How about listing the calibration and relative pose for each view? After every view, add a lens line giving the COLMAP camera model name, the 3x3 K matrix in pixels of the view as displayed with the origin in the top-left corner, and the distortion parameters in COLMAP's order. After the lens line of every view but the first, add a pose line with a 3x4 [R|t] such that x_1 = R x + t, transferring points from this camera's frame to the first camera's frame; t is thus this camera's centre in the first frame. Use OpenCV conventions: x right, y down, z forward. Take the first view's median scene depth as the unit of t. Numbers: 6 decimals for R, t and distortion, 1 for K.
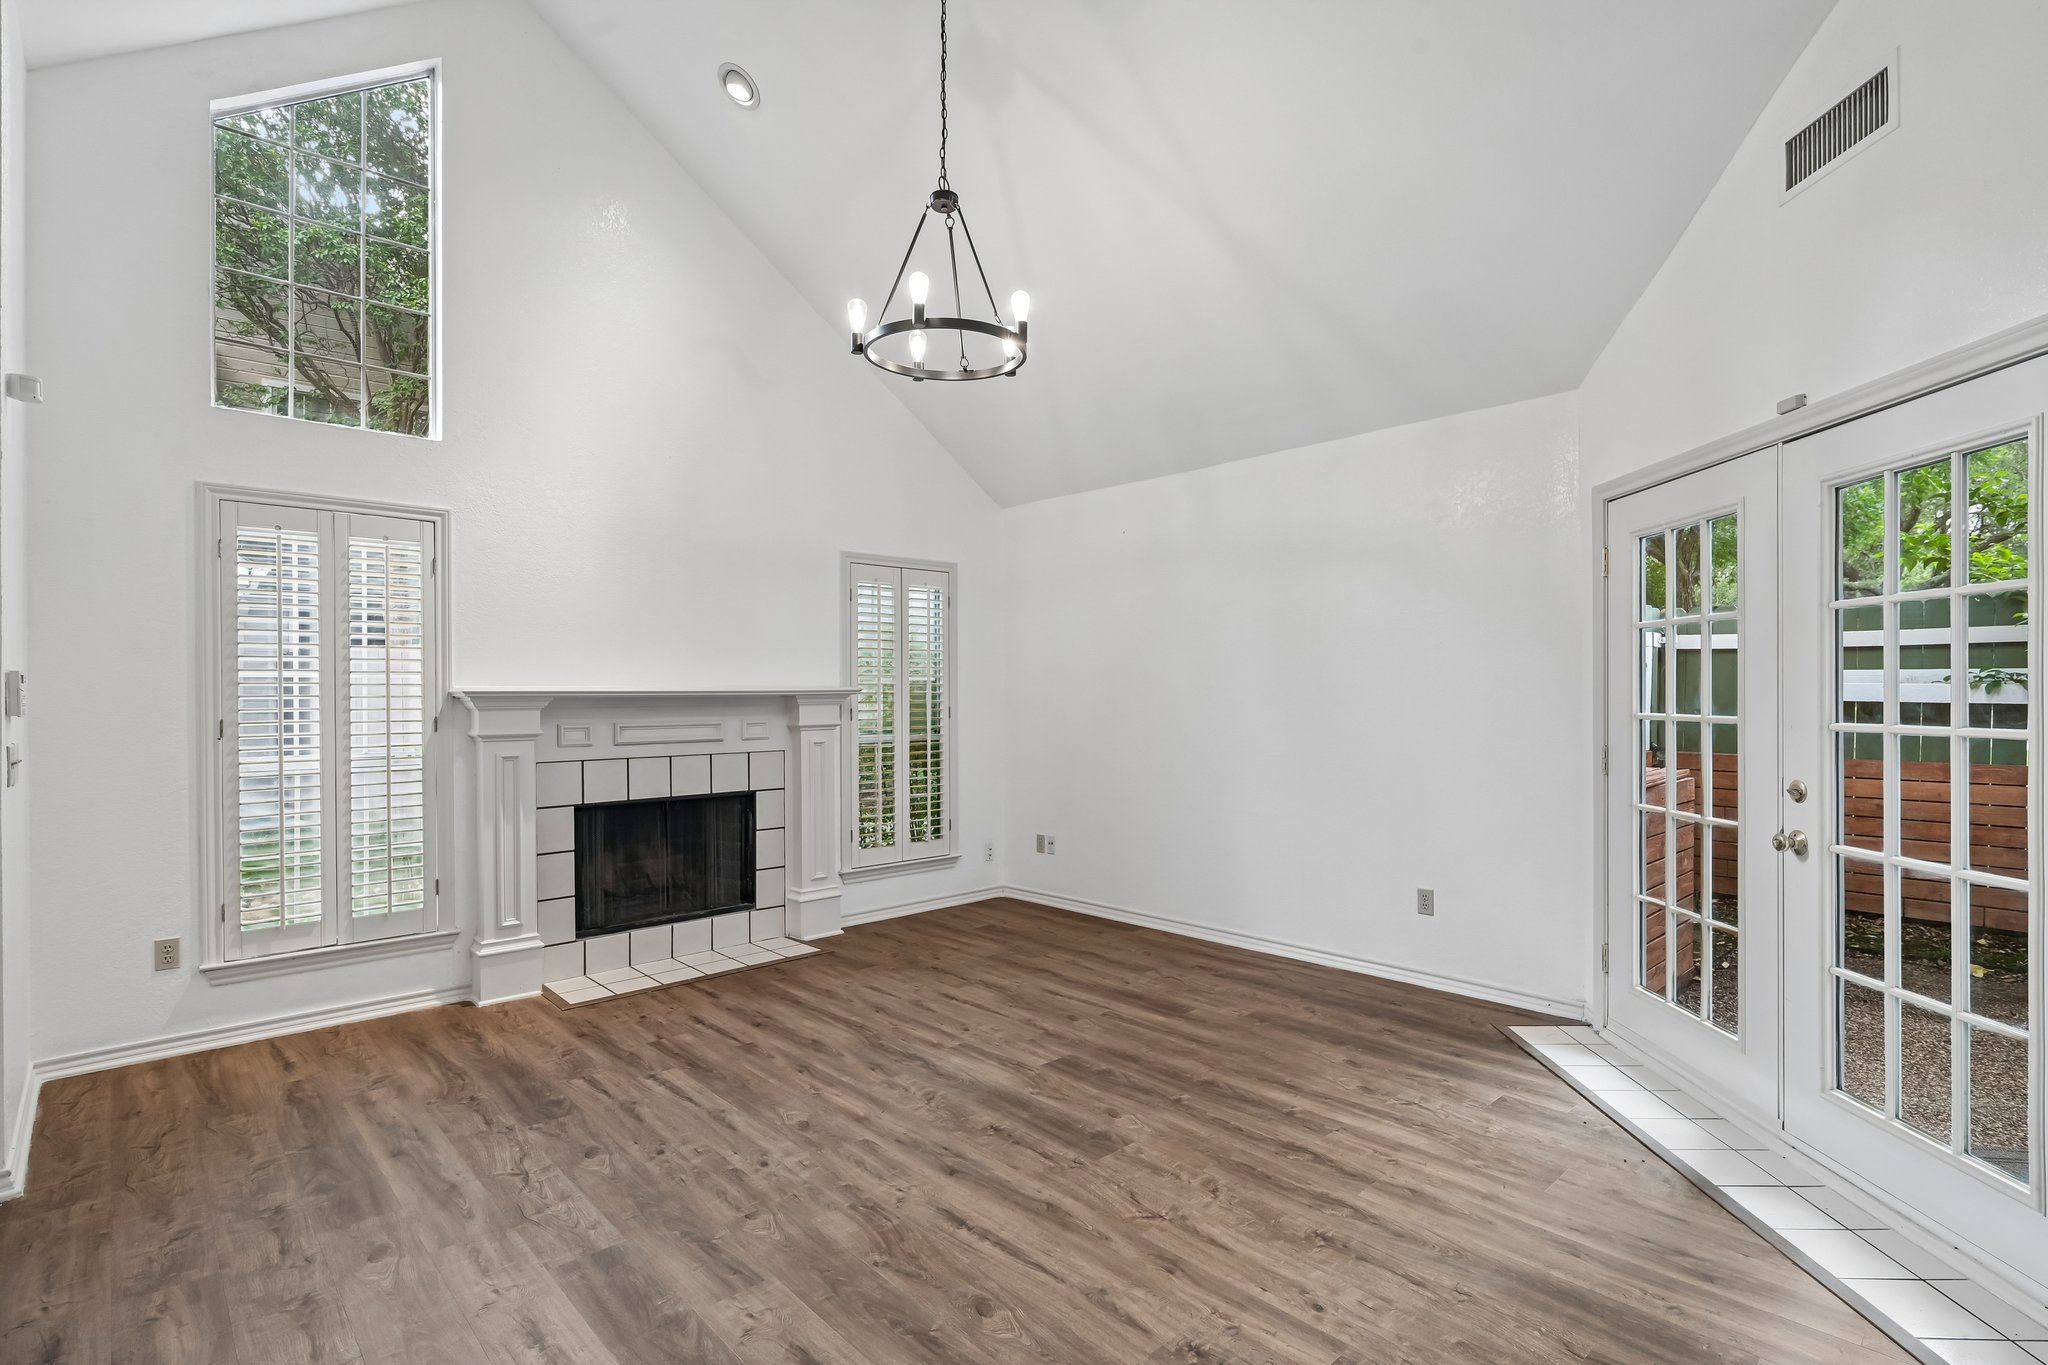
lens RADIAL K [[994.2, 0, 1031.0], [0, 994.2, 696.3], [0, 0, 1]] dist [-0.001319, 0.000466]
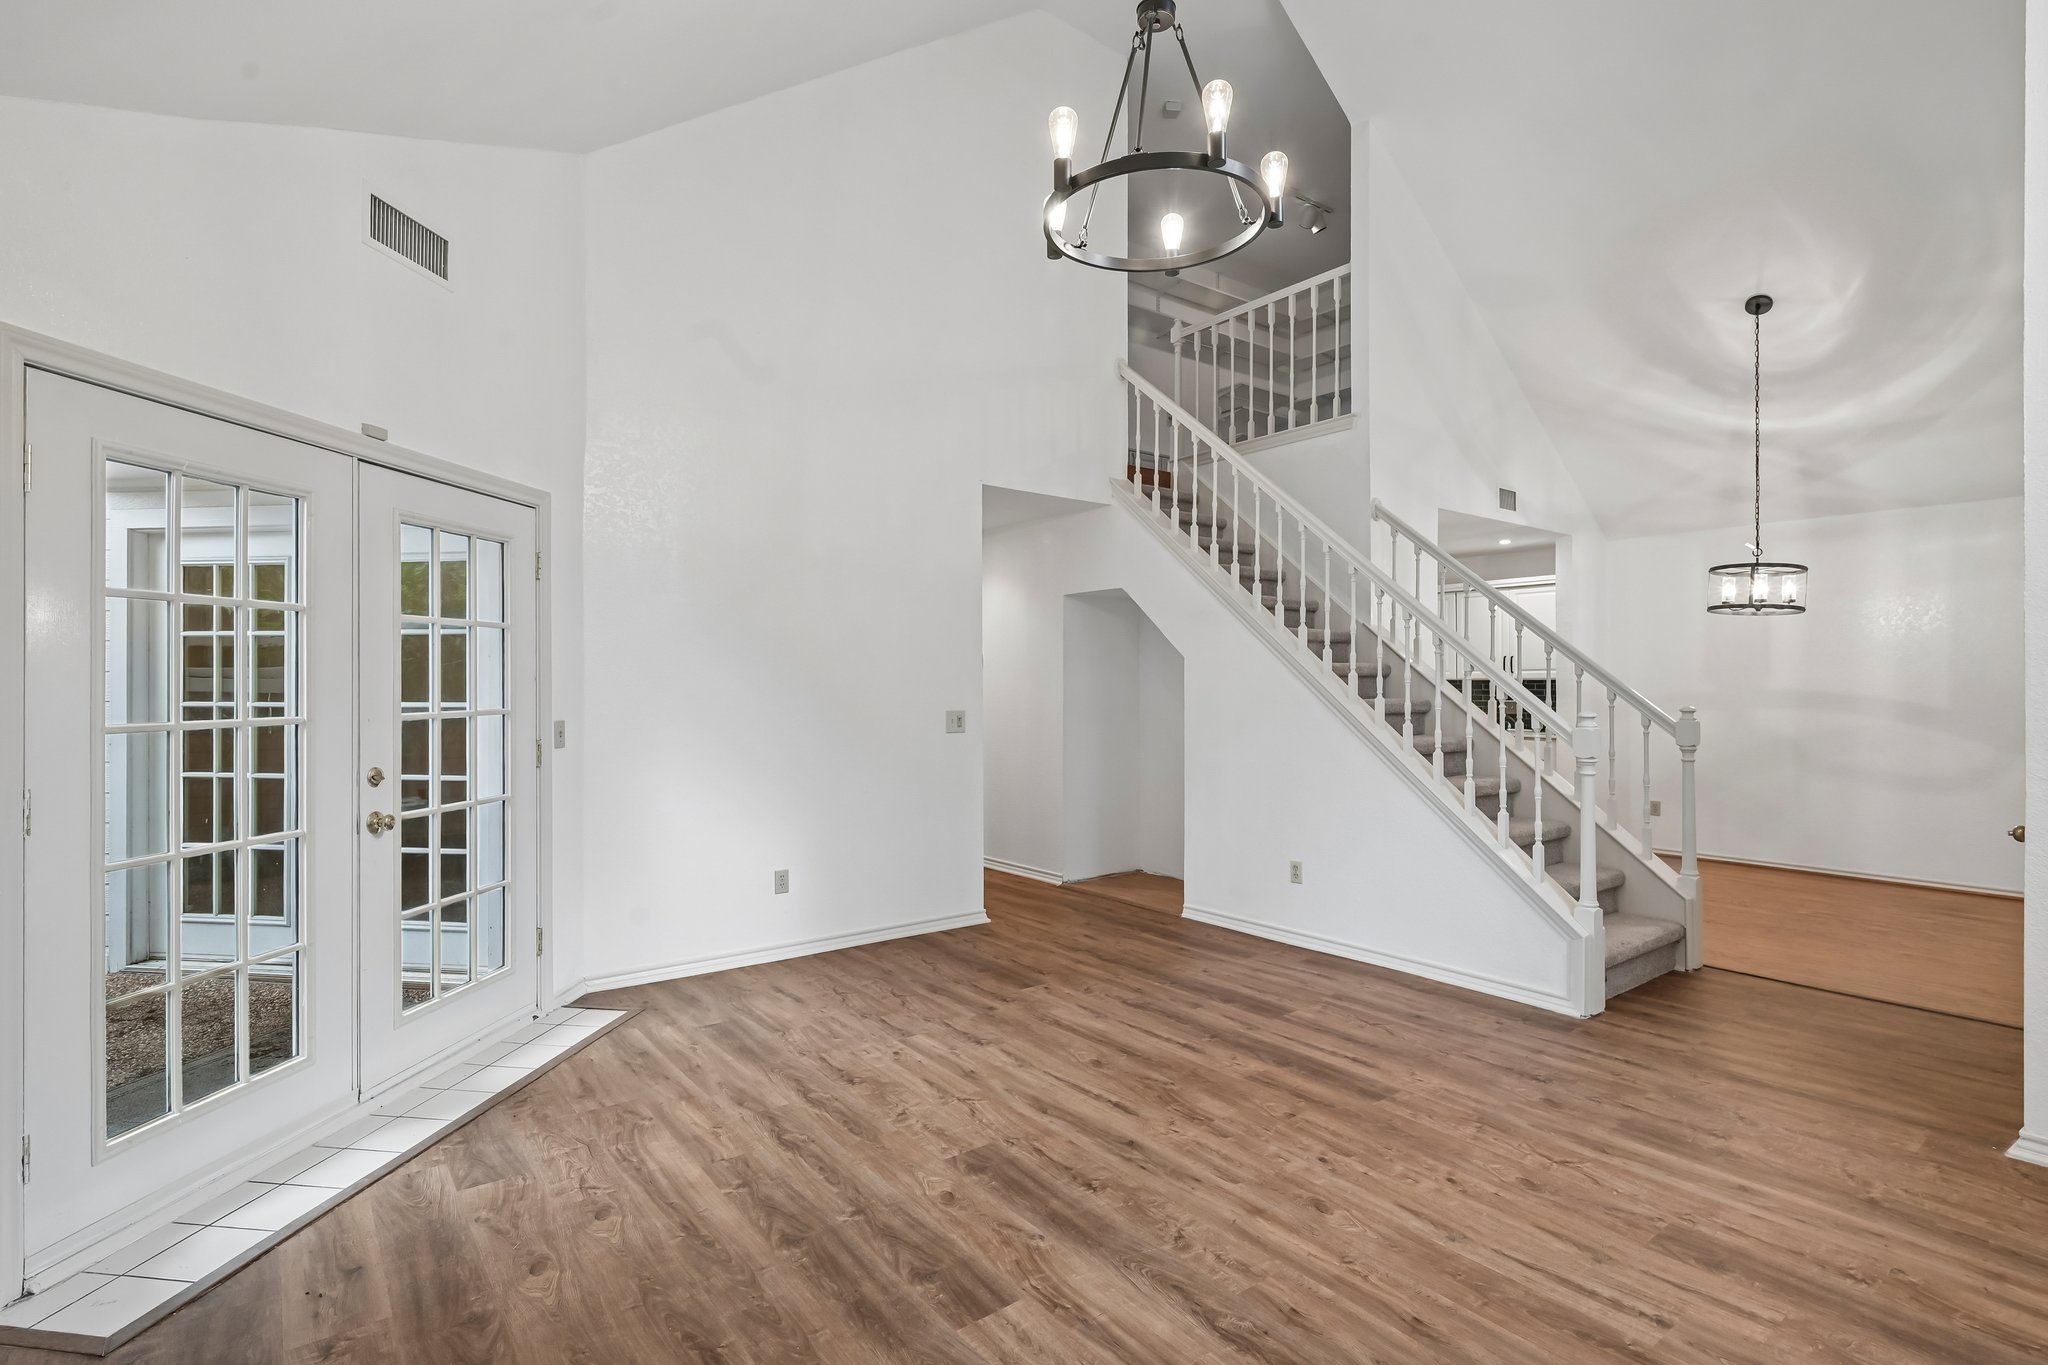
lens RADIAL K [[980.2, 0, 1021.2], [0, 980.2, 676.2], [0, 0, 1]] dist [-0.002190, 0.000151]
pose [[-0.995045, 0.003879, 0.099350, -0.061828], [0.004285, 0.999983, 0.003877, -0.017321], [-0.099333, 0.004284, -0.995045, 1.846566]]
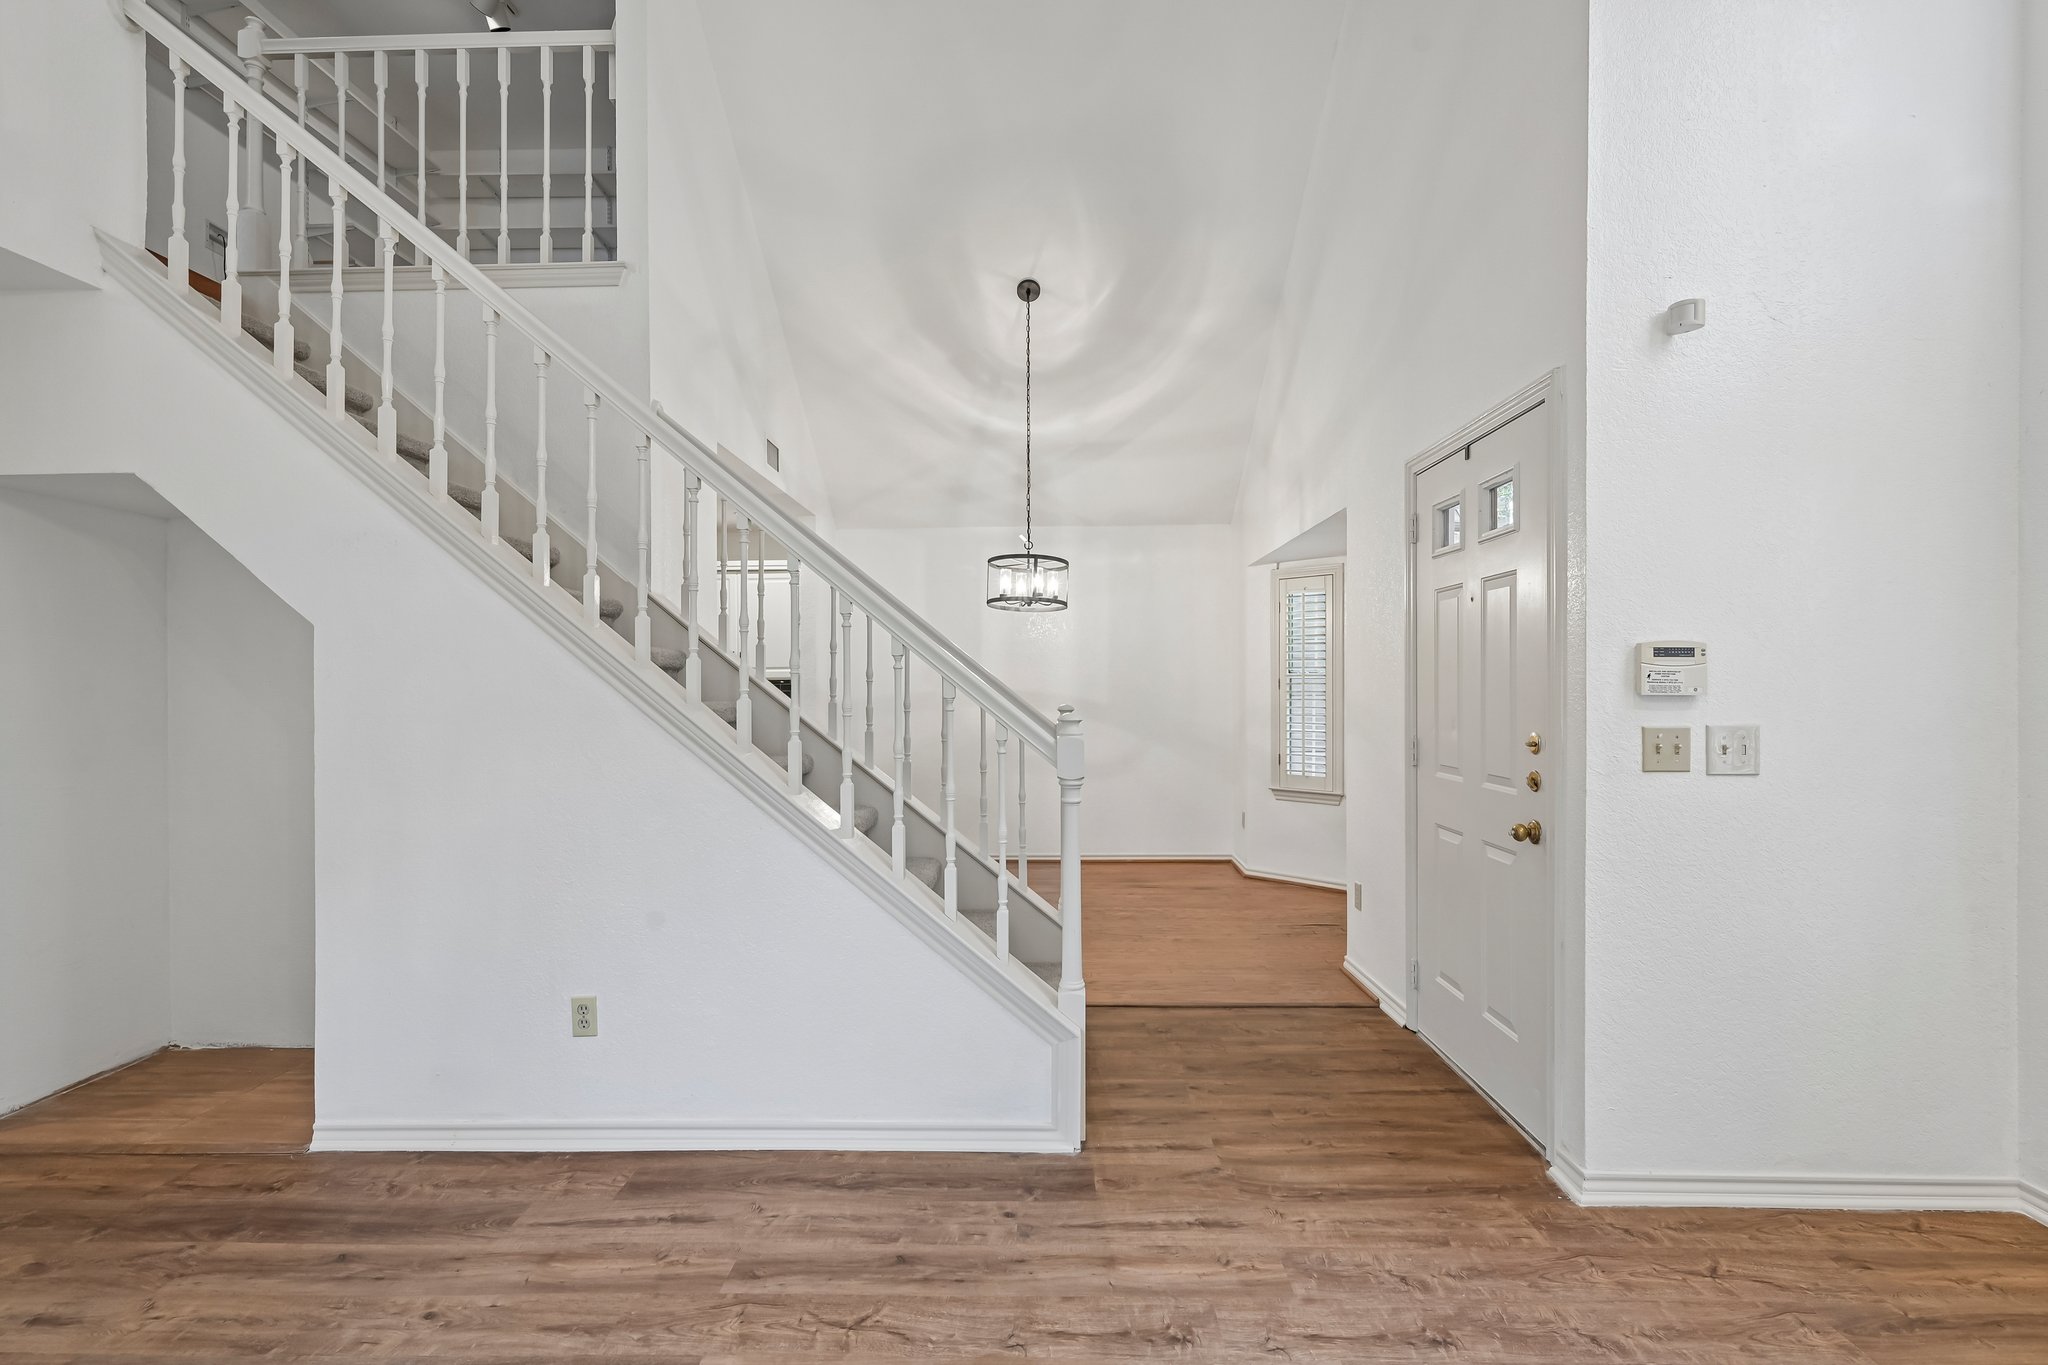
lens RADIAL K [[949.7, 0, 1028.4], [0, 949.7, 685.1], [0, 0, 1]] dist [0.001954, 0.001482]
pose [[-0.699191, 0.006294, -0.714907, -0.014928], [0.000698, 0.999967, 0.008121, 0.004663], [0.714934, 0.005179, -0.699173, 1.074590]]
